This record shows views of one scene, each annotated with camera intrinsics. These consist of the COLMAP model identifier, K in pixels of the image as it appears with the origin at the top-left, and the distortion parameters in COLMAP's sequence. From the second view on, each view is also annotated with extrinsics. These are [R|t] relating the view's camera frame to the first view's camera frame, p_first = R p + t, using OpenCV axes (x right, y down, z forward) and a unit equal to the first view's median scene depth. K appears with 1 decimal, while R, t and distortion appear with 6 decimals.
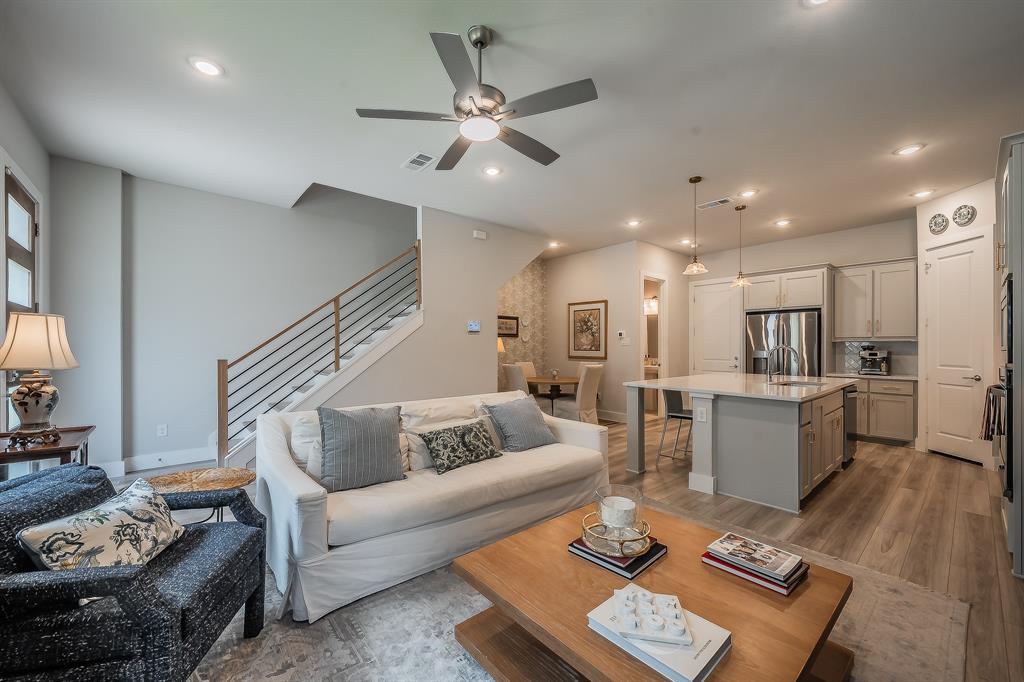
lens RADIAL K [[391.6, 0, 514.2], [0, 391.6, 347.7], [0, 0, 1]] dist [-0.034464, 0.011006]
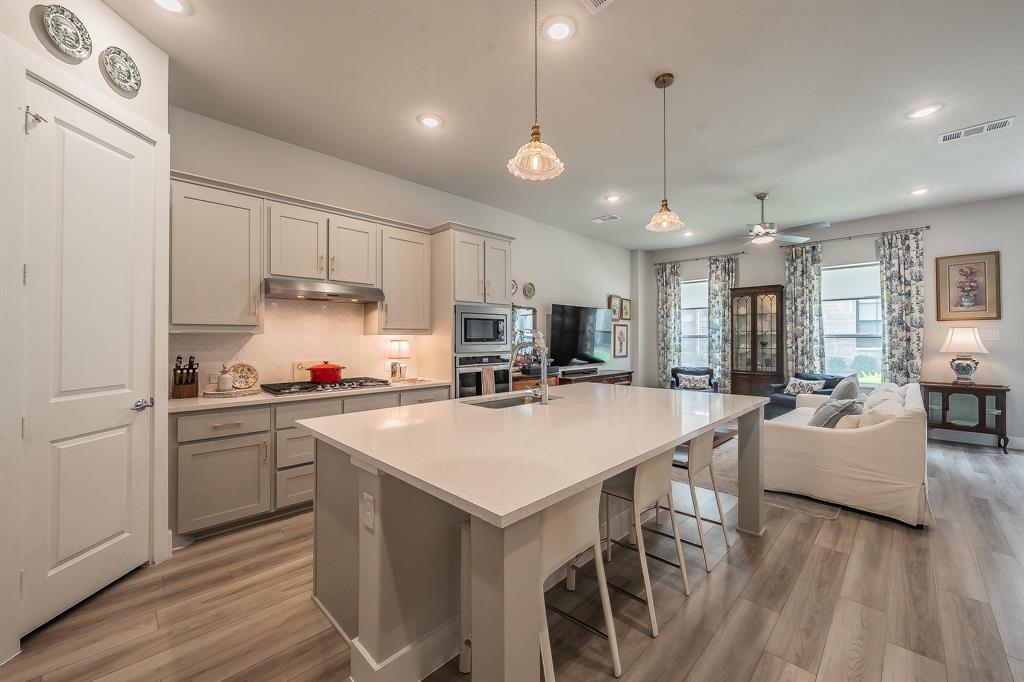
lens RADIAL K [[395.1, 0, 515.5], [0, 395.1, 336.7], [0, 0, 1]] dist [-0.002268, 0.000157]
pose [[-0.996775, -0.000450, -0.080245, 0.530707], [0.000018, 0.999983, -0.005827, -0.008328], [0.080246, -0.005810, -0.996758, 1.118297]]
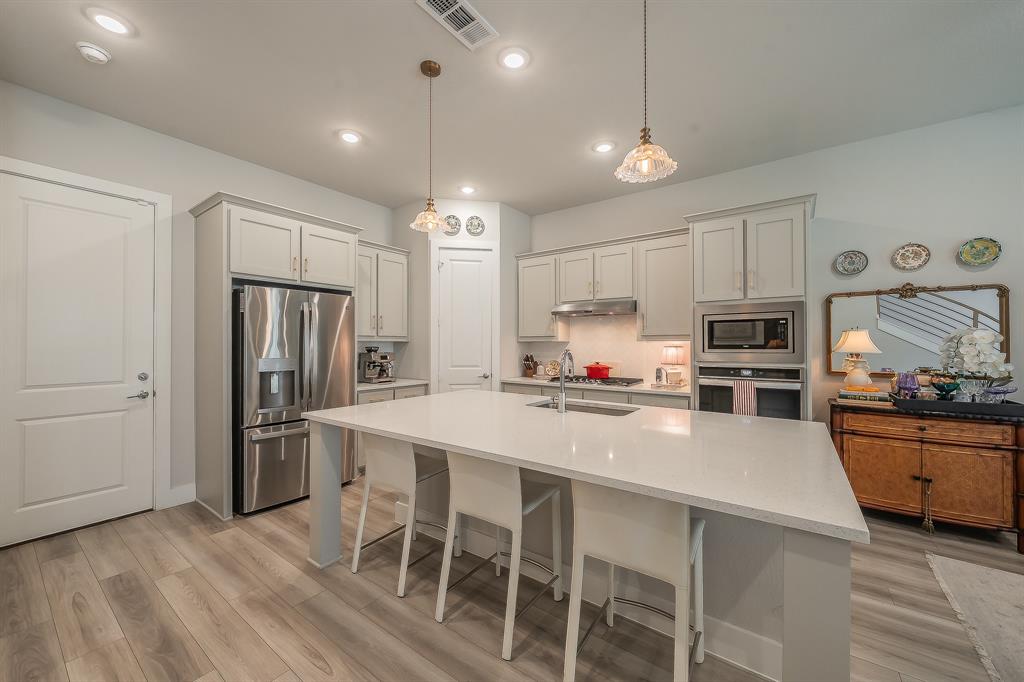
lens RADIAL K [[385.8, 0, 496.3], [0, 385.8, 341.1], [0, 0, 1]] dist [-0.007556, -0.000040]
pose [[-0.210076, 0.004202, 0.977676, 0.077156], [0.000318, 0.999991, -0.004230, -0.012523], [-0.977685, -0.000577, -0.210076, 0.854861]]
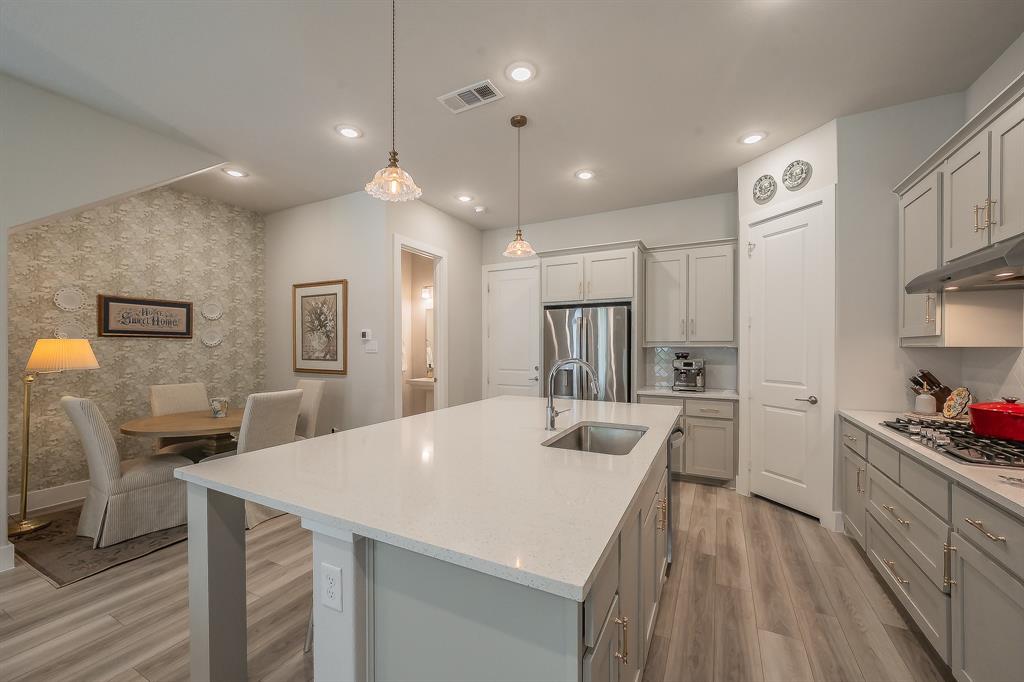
lens RADIAL K [[389.2, 0, 513.4], [0, 389.2, 349.1], [0, 0, 1]] dist [-0.001456, 0.000006]
pose [[0.925245, -0.003739, 0.379352, 0.294274], [0.002320, 0.999988, 0.004200, -0.015522], [-0.379363, -0.003006, 0.925243, 0.380017]]
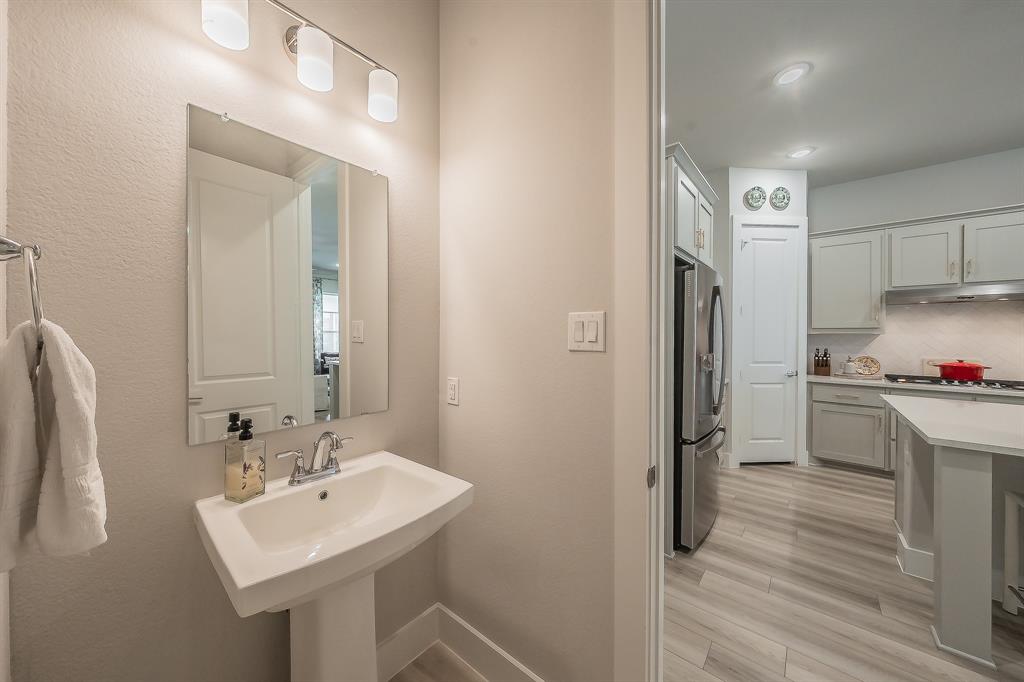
lens RADIAL K [[365.6, 0, 483.9], [0, 365.6, 335.8], [0, 0, 1]] dist [0.000213, 0.000104]
pose [[-0.130585, -0.006383, 0.991417, 0.290562], [-0.004440, 0.999973, 0.005853, -0.013179], [-0.991427, -0.003637, -0.130609, 1.330714]]
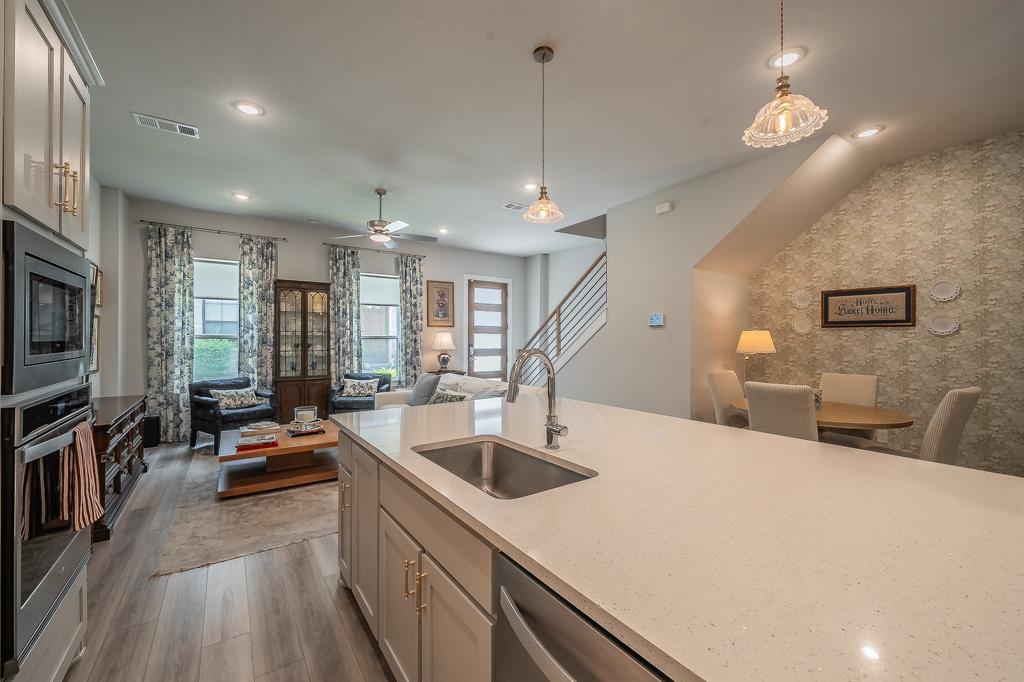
lens RADIAL K [[412.9, 0, 516.1], [0, 412.9, 337.9], [0, 0, 1]] dist [0.001358, 0.000079]
pose [[-0.105781, -0.002365, -0.994387, 0.739706], [-0.001550, 0.999996, -0.002213, -0.012424], [0.994388, 0.001307, -0.105785, 0.714456]]
